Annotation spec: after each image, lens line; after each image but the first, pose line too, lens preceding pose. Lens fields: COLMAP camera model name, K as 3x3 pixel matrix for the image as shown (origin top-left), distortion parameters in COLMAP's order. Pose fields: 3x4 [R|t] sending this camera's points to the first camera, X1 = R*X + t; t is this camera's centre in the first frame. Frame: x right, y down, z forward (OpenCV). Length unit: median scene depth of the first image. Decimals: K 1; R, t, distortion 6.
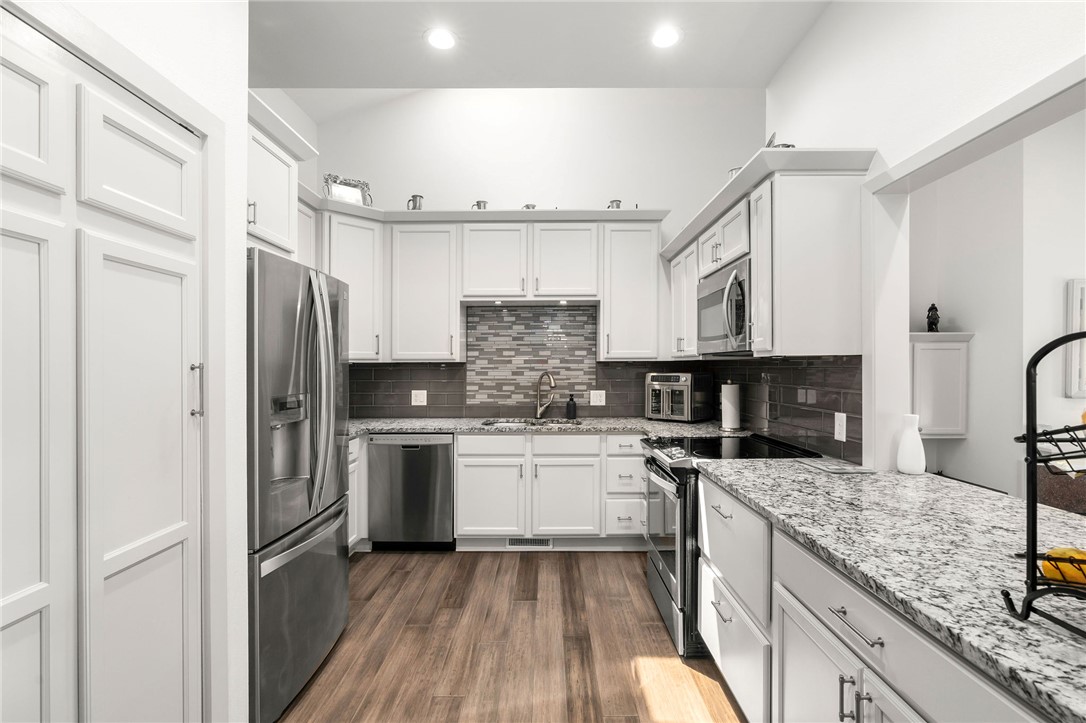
lens RADIAL K [[496.0, 0, 544.1], [0, 496.0, 366.1], [0, 0, 1]] dist [-0.002779, 0.000226]
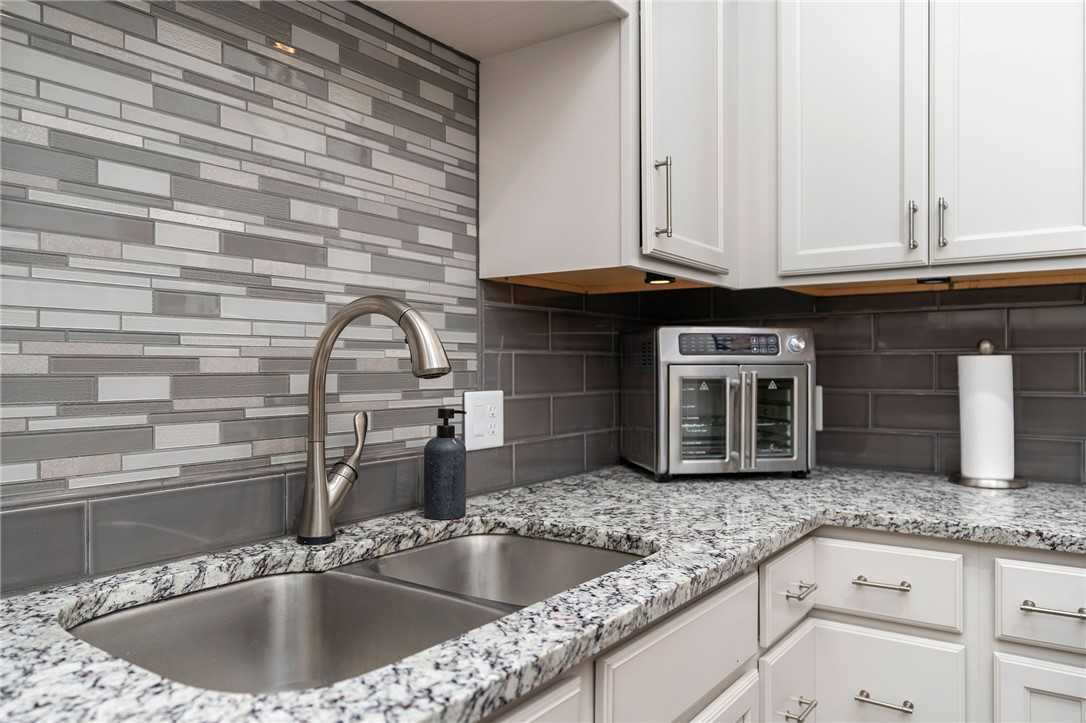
lens RADIAL K [[785.7, 0, 543.5], [0, 785.7, 367.3], [0, 0, 1]] dist [0.002949, 0.001562]
pose [[0.563527, 0.004174, 0.826087, -0.212670], [-0.001509, 0.999991, -0.004024, 0.038311], [-0.826096, 0.001021, 0.563529, 0.741566]]
